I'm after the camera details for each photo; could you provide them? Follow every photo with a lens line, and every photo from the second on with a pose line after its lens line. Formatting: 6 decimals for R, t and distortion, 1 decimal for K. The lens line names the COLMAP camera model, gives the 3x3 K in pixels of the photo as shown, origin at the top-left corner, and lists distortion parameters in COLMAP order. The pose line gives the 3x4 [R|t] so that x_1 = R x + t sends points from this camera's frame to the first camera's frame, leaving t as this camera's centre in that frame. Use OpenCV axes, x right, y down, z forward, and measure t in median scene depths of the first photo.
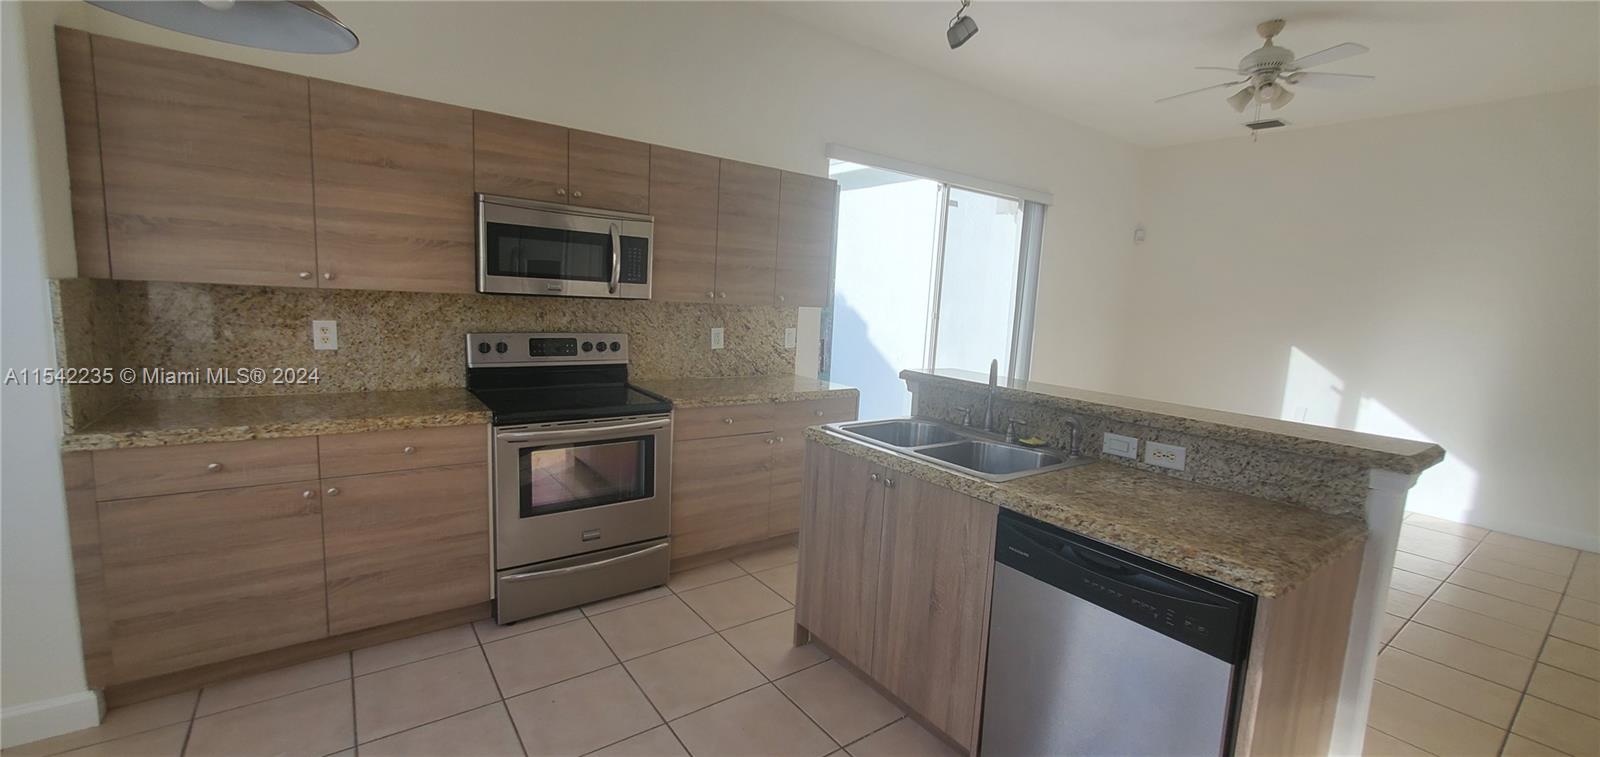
lens RADIAL K [[637.0, 0, 812.9], [0, 637.0, 382.4], [0, 0, 1]] dist [0.002331, 0.000012]
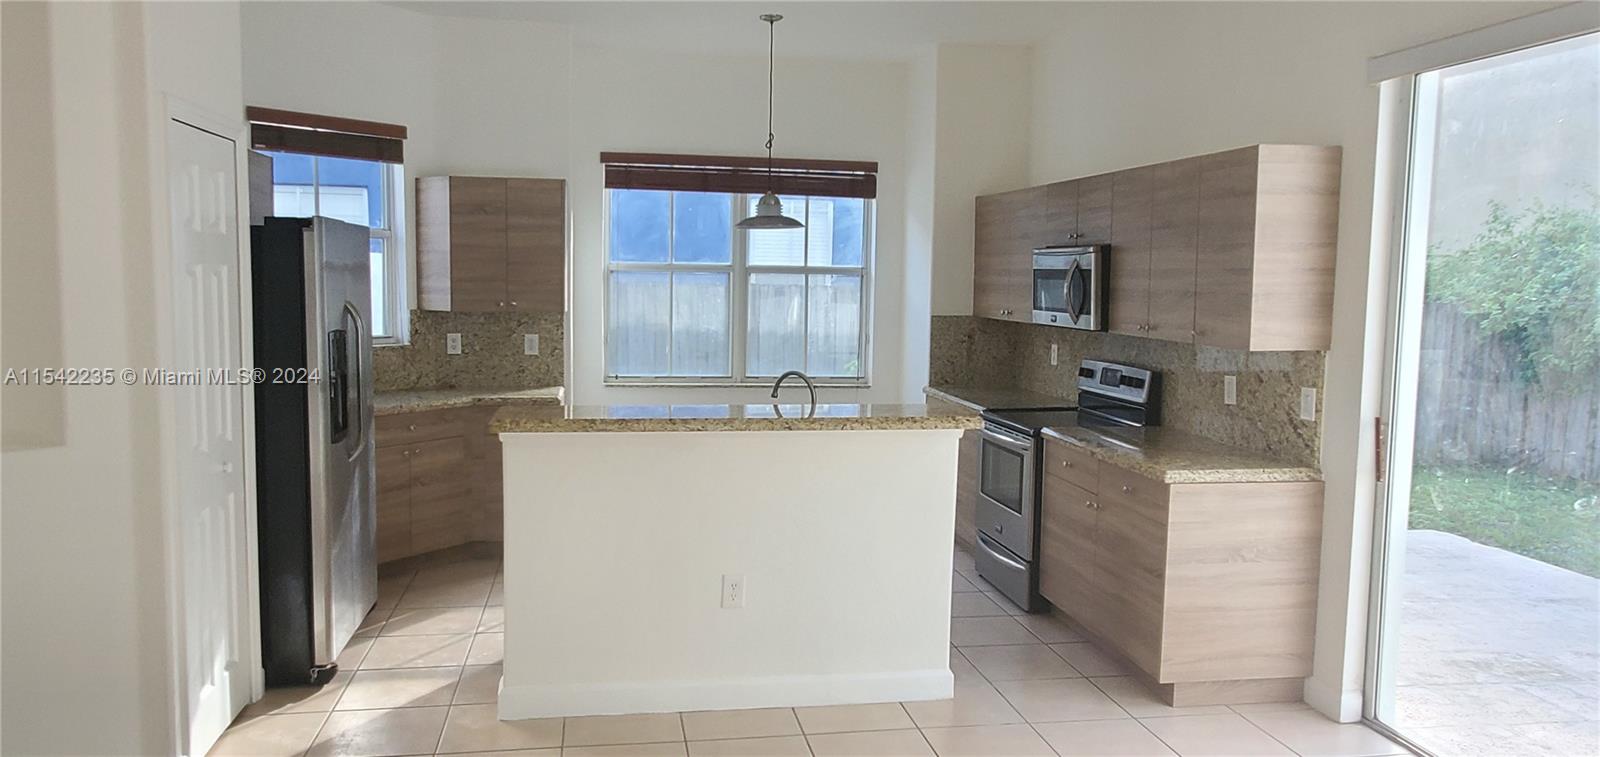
lens RADIAL K [[1118.7, 0, 800.0], [0, 1118.7, 378.5], [0, 0, 1]] dist [0.003257, 0.005290]
pose [[-0.444477, 0.019848, -0.895571, 1.187143], [-0.169464, 0.979839, 0.105821, -0.131236], [0.879615, 0.198802, -0.432152, 1.091691]]
